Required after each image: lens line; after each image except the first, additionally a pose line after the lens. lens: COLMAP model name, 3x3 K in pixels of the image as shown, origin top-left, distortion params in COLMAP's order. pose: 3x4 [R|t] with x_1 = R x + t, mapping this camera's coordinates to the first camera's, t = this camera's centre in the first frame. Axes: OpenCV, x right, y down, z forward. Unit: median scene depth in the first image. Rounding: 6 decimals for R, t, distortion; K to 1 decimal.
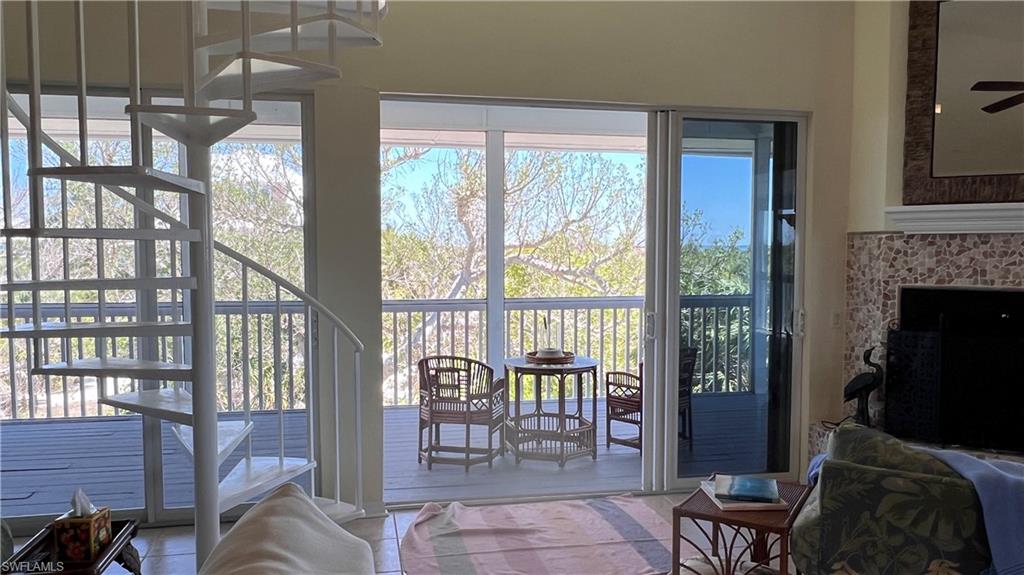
lens RADIAL K [[763.6, 0, 517.4], [0, 763.6, 281.7], [0, 0, 1]] dist [0.001081, -0.001442]
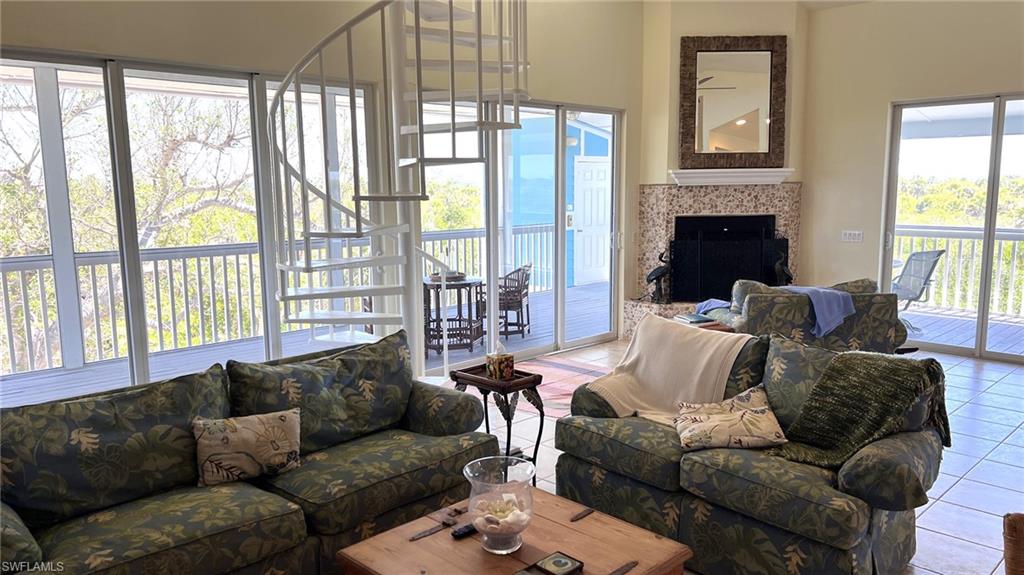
lens RADIAL K [[766.1, 0, 513.1], [0, 766.1, 286.8], [0, 0, 1]] dist [0.014953, 0.000600]
pose [[0.831446, -0.082285, 0.549479, -0.783435], [0.036387, 0.994914, 0.093930, -0.010445], [-0.554414, -0.058104, 0.830211, -0.255671]]
